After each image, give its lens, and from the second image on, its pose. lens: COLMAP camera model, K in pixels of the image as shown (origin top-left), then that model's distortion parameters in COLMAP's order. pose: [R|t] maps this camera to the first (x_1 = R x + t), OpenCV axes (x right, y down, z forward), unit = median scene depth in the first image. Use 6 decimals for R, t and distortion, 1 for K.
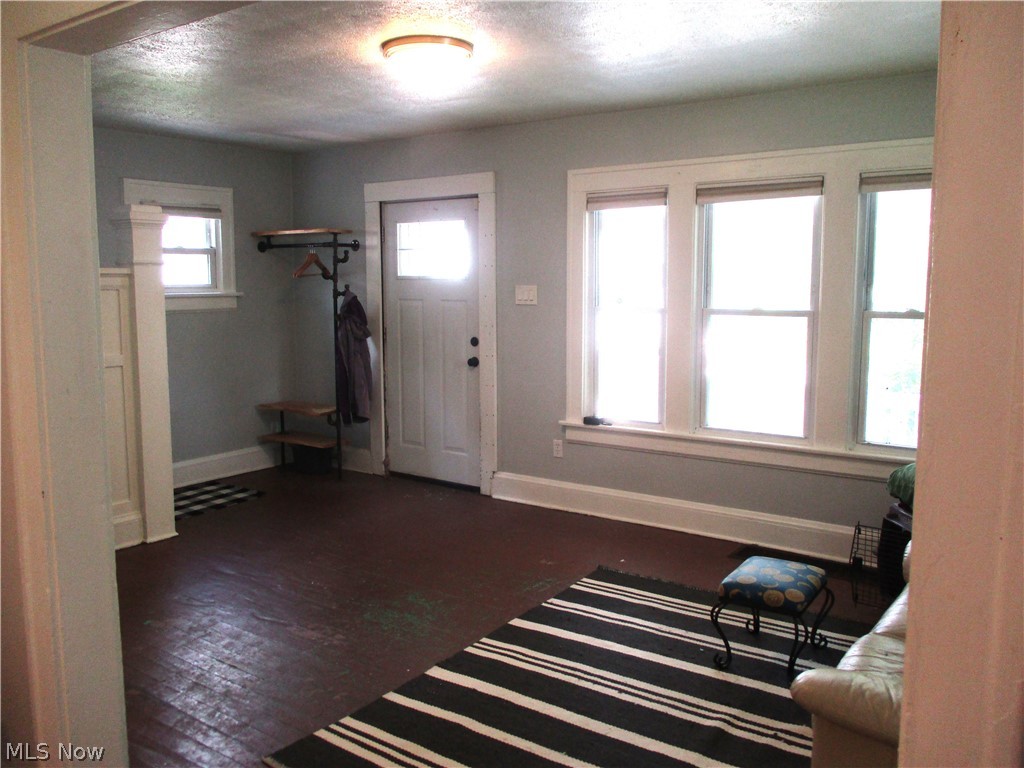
lens RADIAL K [[856.8, 0, 510.8], [0, 856.8, 388.2], [0, 0, 1]] dist [-0.028637, 0.006685]
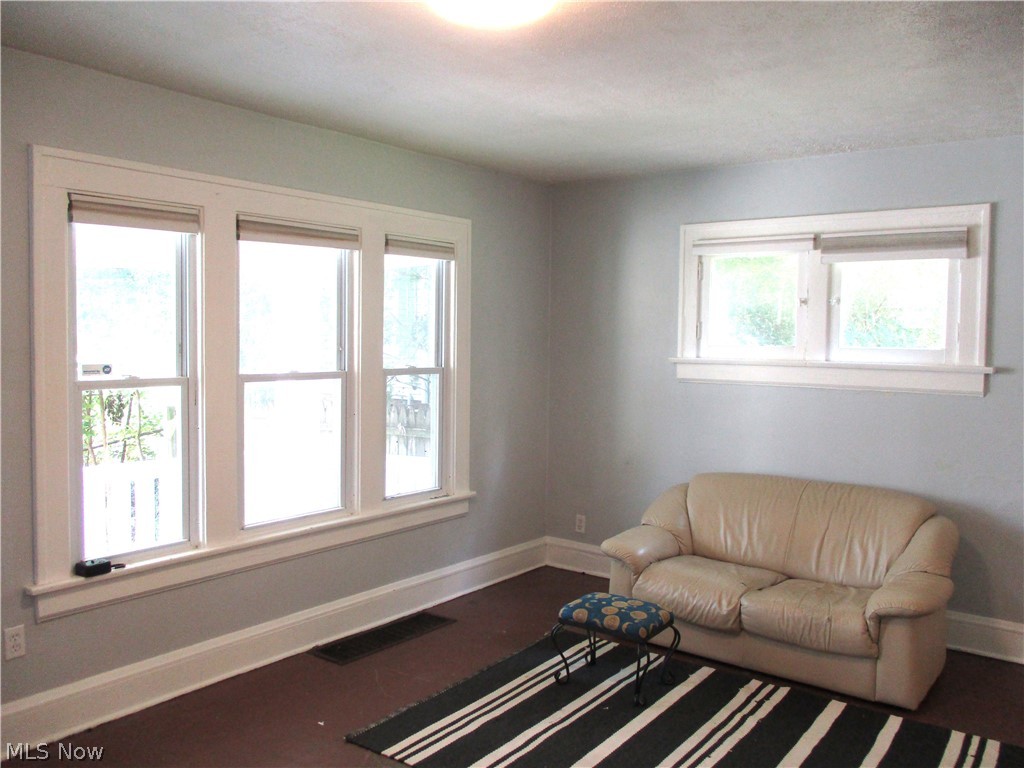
lens RADIAL K [[856.8, 0, 511.8], [0, 856.8, 379.7], [0, 0, 1]] dist [-0.028637, 0.006685]
pose [[0.015120, -0.044114, 0.998912, -0.546144], [0.118627, 0.992050, 0.042015, -0.093298], [-0.992824, 0.117863, 0.020233, 0.753778]]
